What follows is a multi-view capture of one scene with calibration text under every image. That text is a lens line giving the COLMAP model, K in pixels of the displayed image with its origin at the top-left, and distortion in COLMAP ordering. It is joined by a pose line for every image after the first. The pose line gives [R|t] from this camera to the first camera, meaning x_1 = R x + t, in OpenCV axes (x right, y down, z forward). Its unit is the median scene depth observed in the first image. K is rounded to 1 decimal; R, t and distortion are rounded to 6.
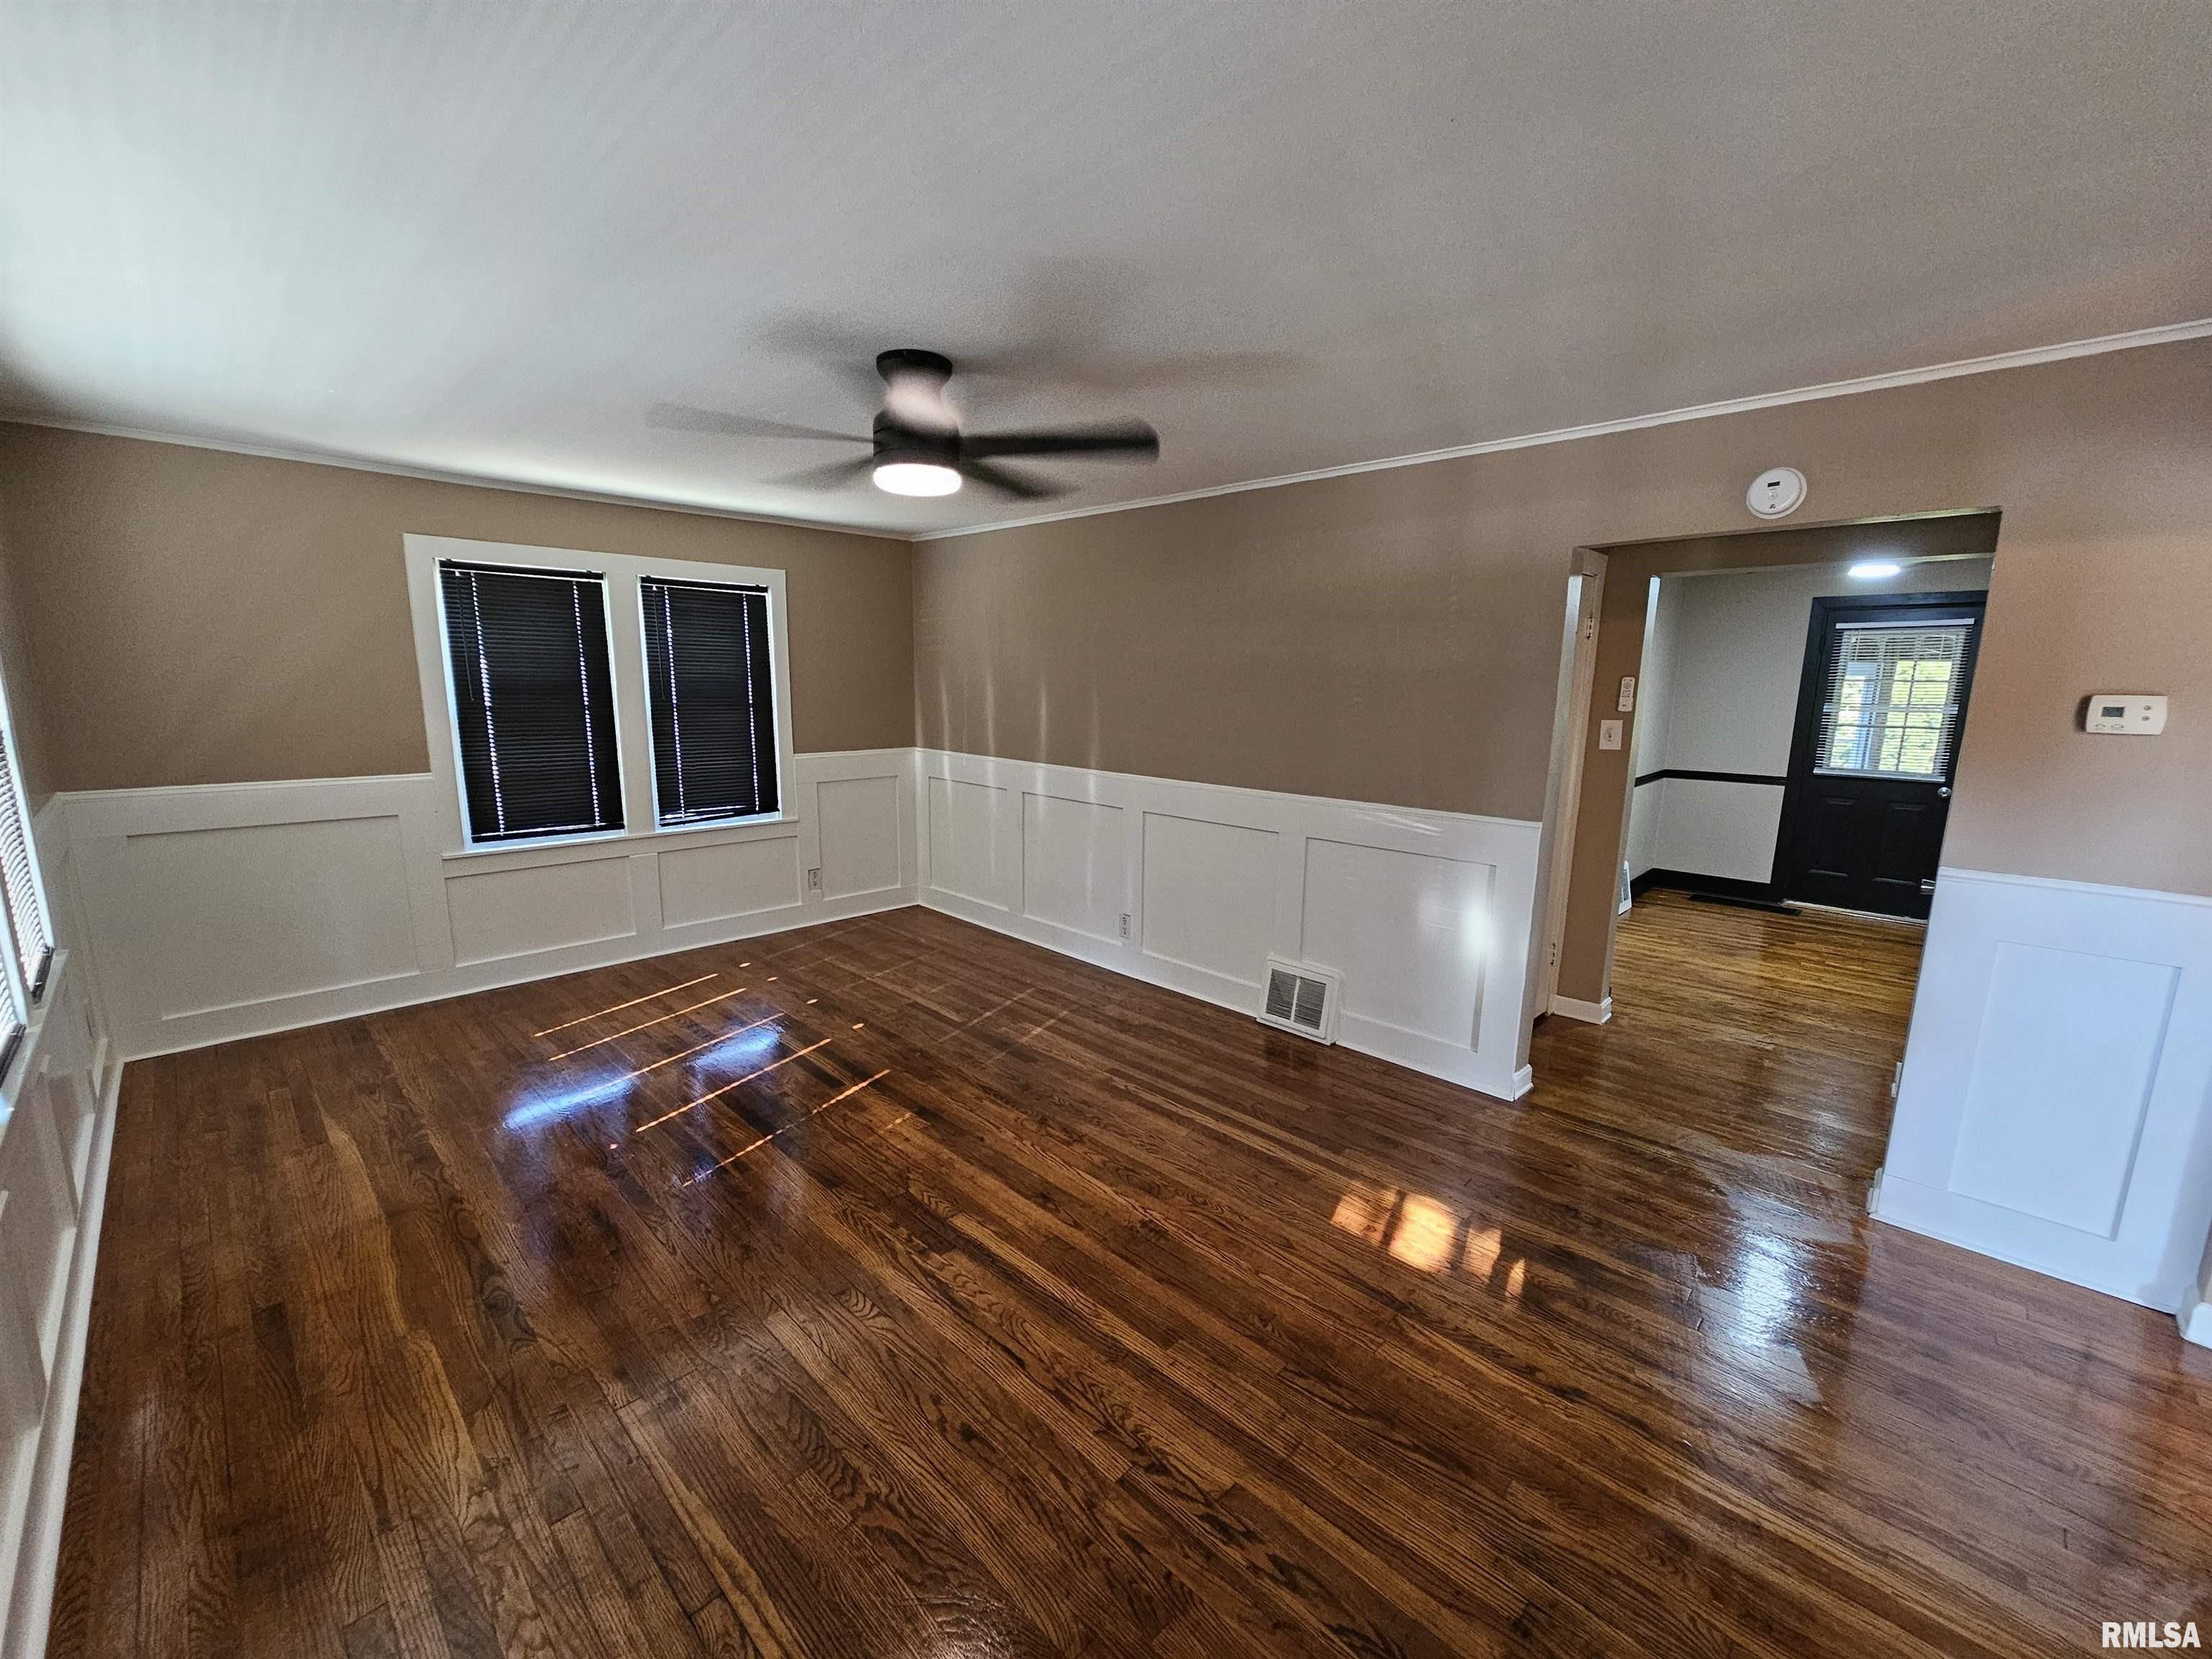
lens RADIAL K [[904.3, 0, 1120.0], [0, 904.3, 853.4], [0, 0, 1]] dist [-0.004233, 0.002234]
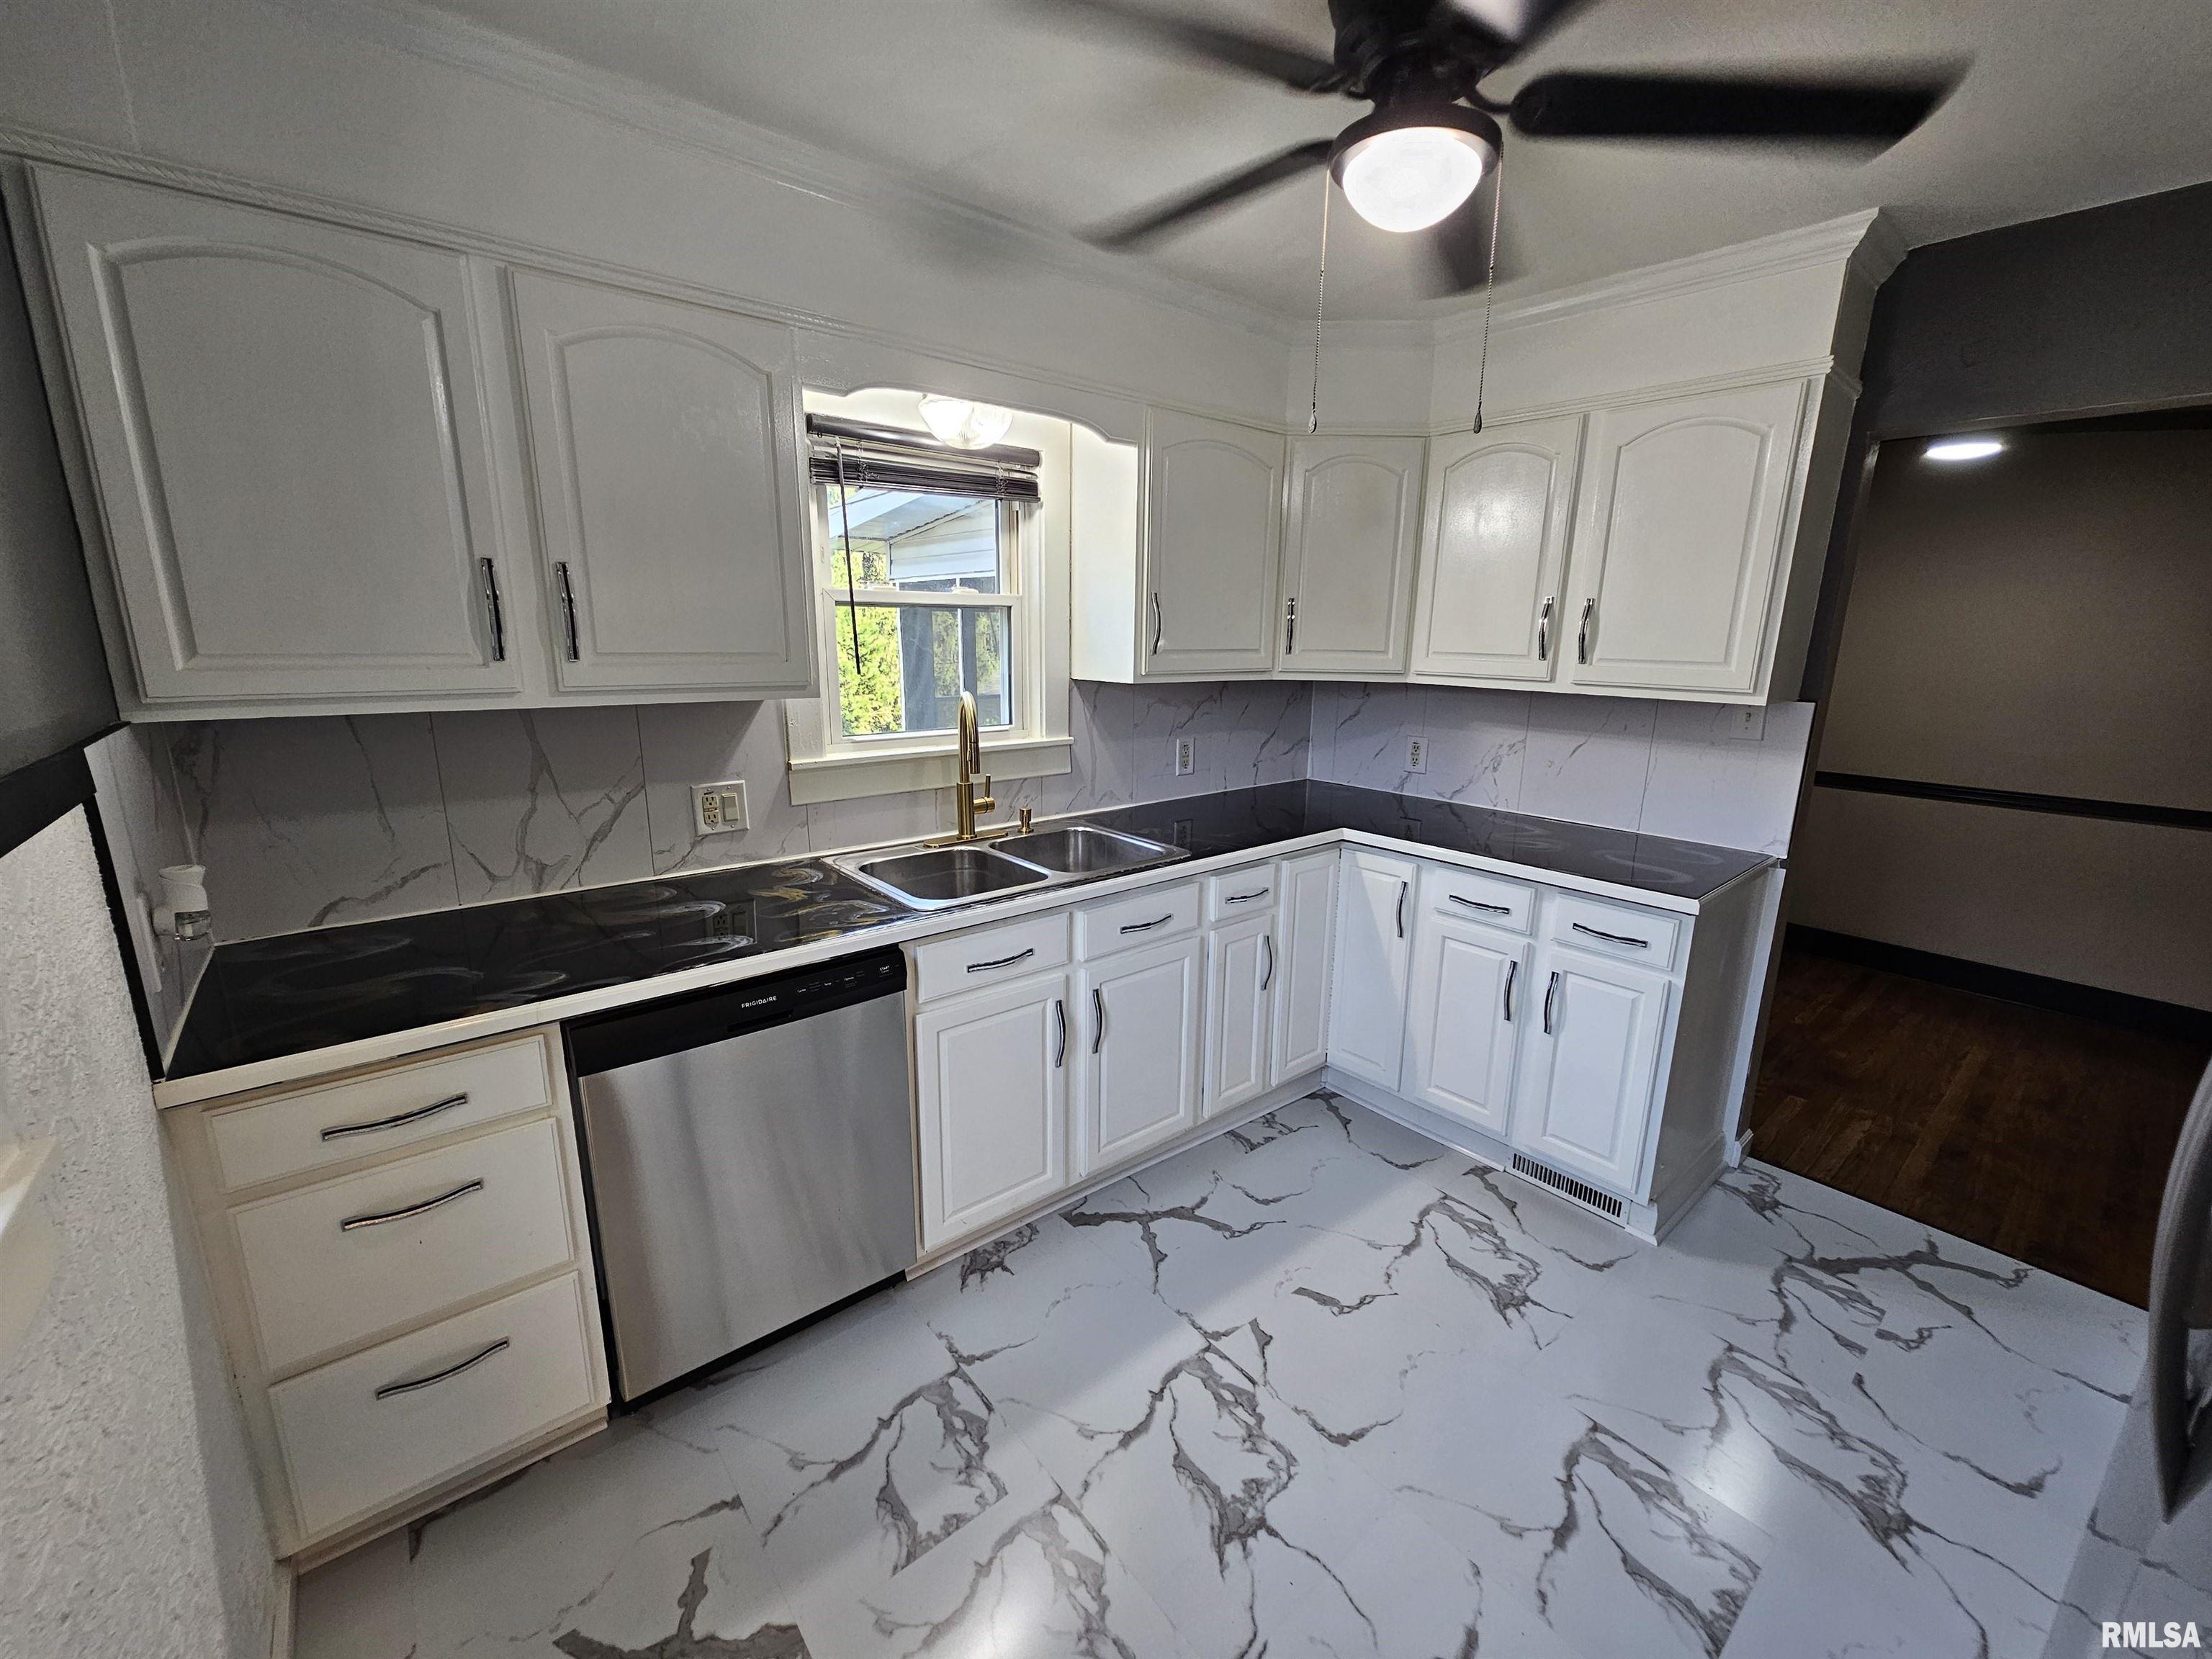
lens RADIAL K [[904.3, 0, 1112.2], [0, 904.3, 840.0], [0, 0, 1]] dist [-0.004233, 0.002234]
pose [[0.113266, -0.239380, 0.964297, 0.009401], [0.180023, 0.959423, 0.217025, -0.035921], [-0.977120, 0.149014, 0.151764, 0.186636]]
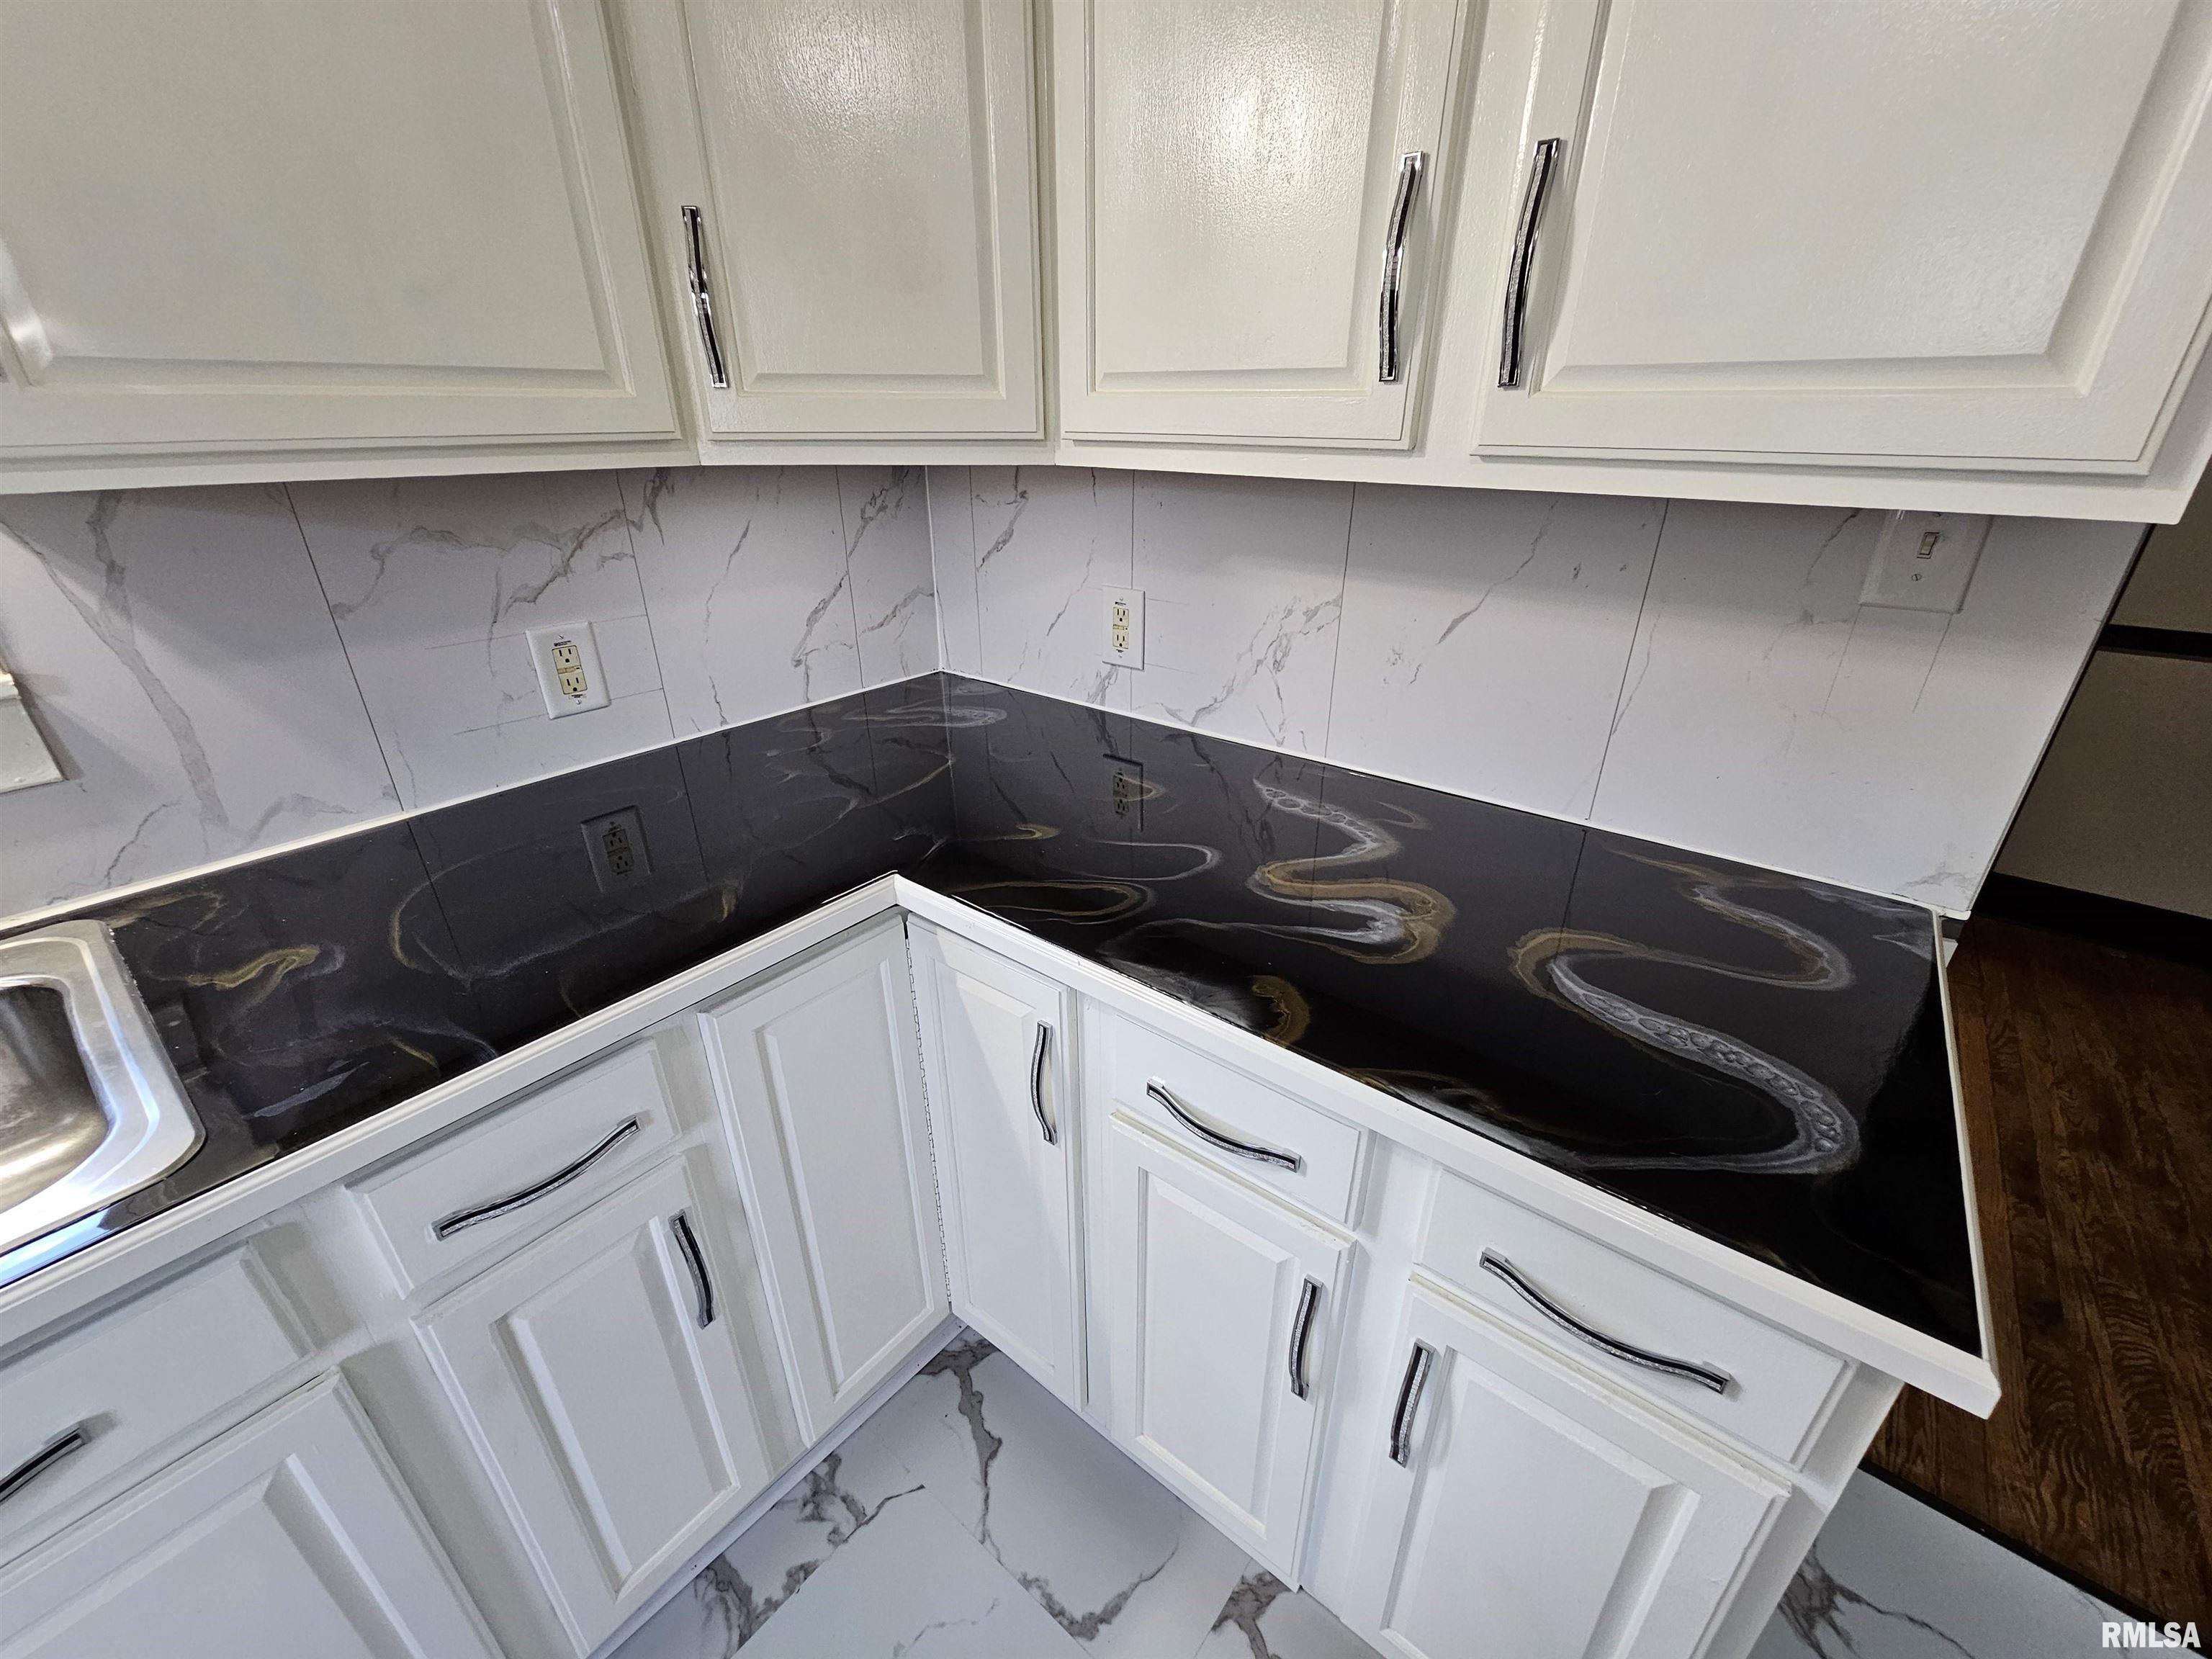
lens RADIAL K [[904.3, 0, 1113.8], [0, 904.3, 843.7], [0, 0, 1]] dist [-0.004233, 0.002234]
pose [[-0.084806, -0.445453, 0.891280, 0.056340], [0.190502, 0.870752, 0.453320, -0.029959], [-0.978017, 0.208235, 0.011015, 0.172452]]
